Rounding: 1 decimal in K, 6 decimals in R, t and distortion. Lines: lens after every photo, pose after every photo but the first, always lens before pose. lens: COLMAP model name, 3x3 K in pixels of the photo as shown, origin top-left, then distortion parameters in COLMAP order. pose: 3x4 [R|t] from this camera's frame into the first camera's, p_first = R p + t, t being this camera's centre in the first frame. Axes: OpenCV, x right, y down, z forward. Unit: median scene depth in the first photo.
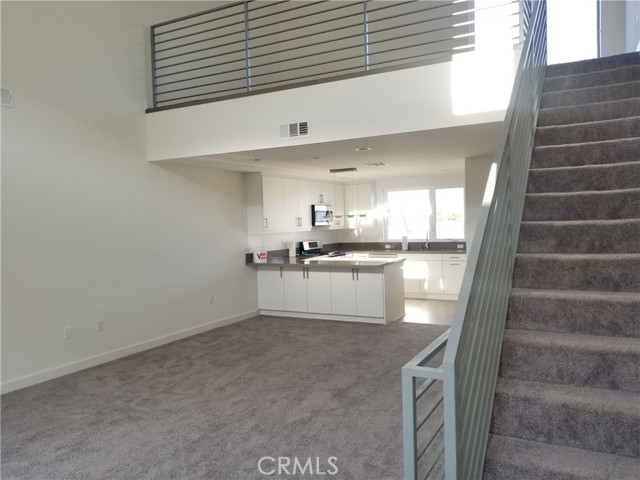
lens RADIAL K [[478.6, 0, 321.6], [0, 478.6, 239.6], [0, 0, 1]] dist [0.069653, -0.096262]
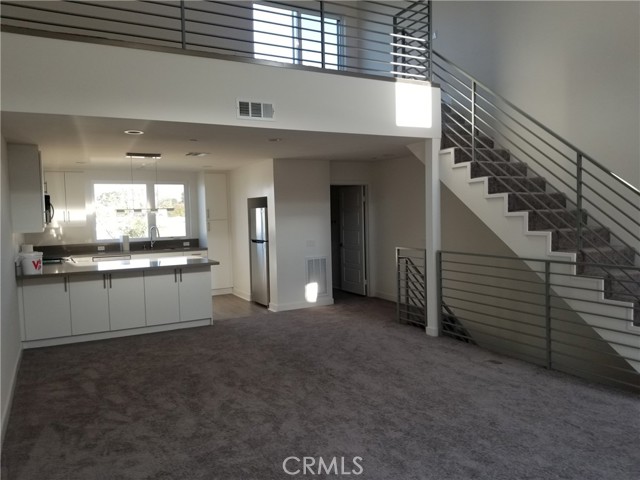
lens RADIAL K [[483.2, 0, 320.0], [0, 483.2, 240.0], [0, 0, 1]] dist [0.068851, -0.104587]
pose [[0.579318, -0.034154, 0.814386, -0.509910], [0.040550, 0.999092, 0.013054, 0.006169], [-0.814093, 0.025461, 0.580177, 0.261209]]
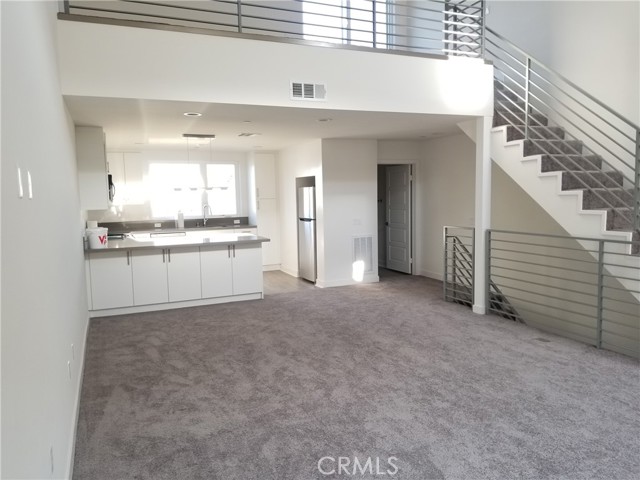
lens RADIAL K [[478.6, 0, 321.6], [0, 478.6, 239.6], [0, 0, 1]] dist [0.069653, -0.096262]
pose [[0.647466, -0.061950, 0.759572, -0.524899], [0.034525, 0.998052, 0.051970, 0.007481], [-0.761312, -0.007424, 0.648343, 0.258920]]
